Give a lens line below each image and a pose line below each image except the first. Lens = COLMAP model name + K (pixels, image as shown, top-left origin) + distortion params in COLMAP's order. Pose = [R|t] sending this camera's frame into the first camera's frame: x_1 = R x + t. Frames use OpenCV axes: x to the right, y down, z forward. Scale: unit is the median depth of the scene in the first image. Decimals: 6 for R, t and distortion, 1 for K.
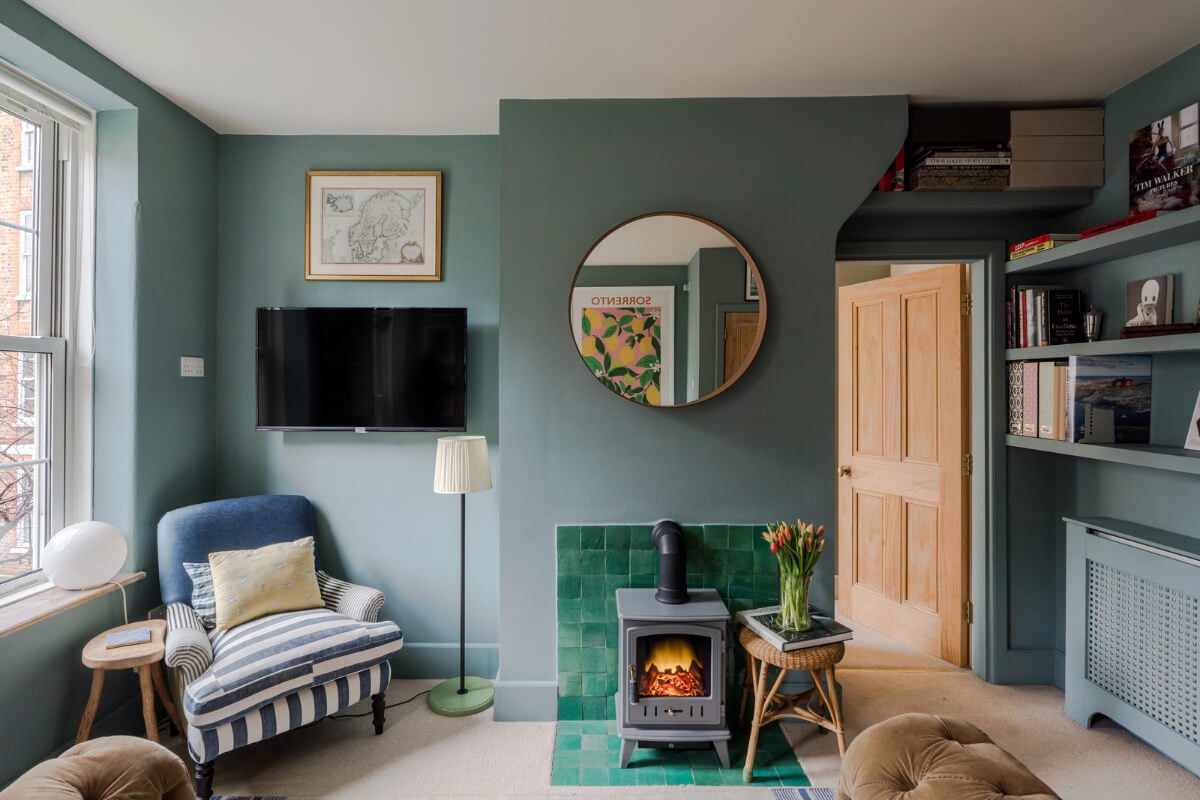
lens RADIAL K [[605.8, 0, 584.5], [0, 605.8, 383.0], [0, 0, 1]] dist [-0.001762, -0.000313]
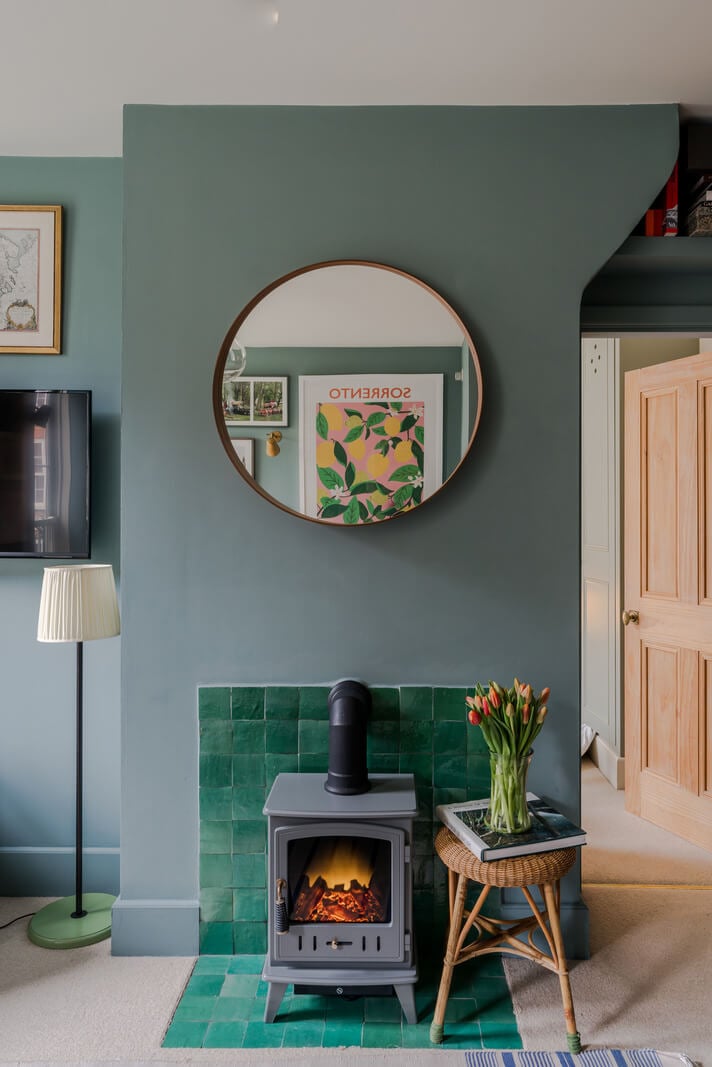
lens RADIAL K [[790.9, 0, 356.2], [0, 790.9, 498.3], [0, 0, 1]] dist [0.004225, -0.000604]
pose [[0.999945, 0.006850, 0.007901, 0.138947], [-0.006787, 0.999945, -0.008004, 0.014557], [-0.007956, 0.007950, 0.999937, 0.041662]]
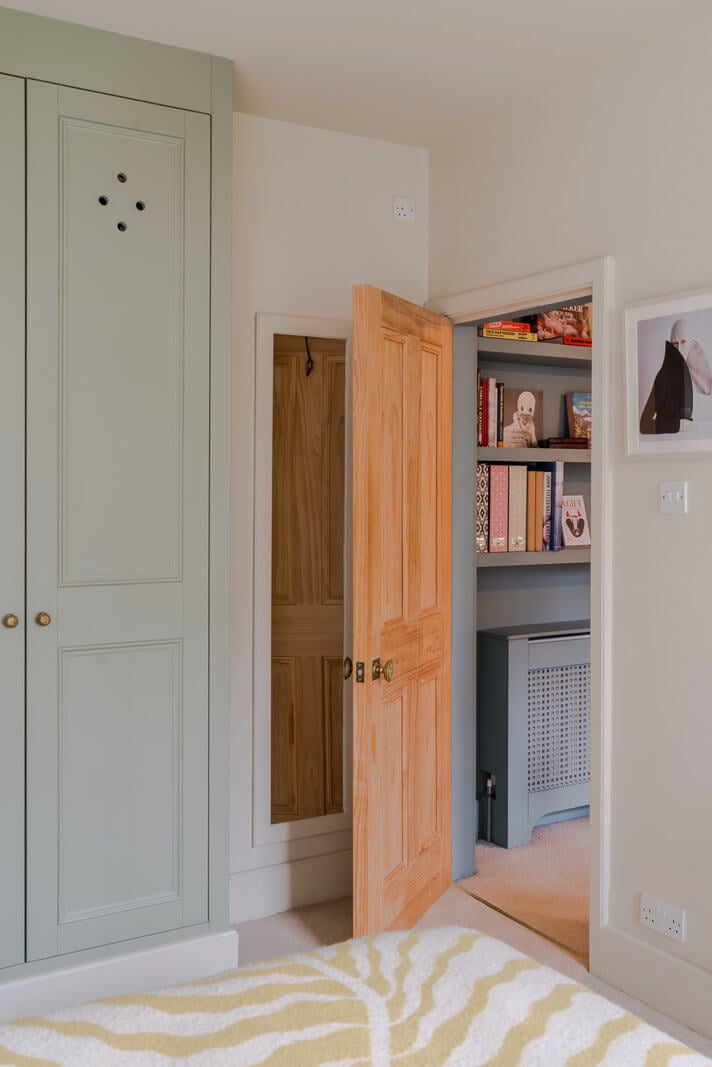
lens RADIAL K [[1066.6, 0, 355.2], [0, 1066.6, 492.7], [0, 0, 1]] dist [0.010503, -0.014951]
pose [[-0.524754, -0.010278, 0.851192, -0.465042], [-0.007874, 0.999943, 0.007220, -0.004549], [-0.851218, -0.002913, -0.524805, 2.104134]]
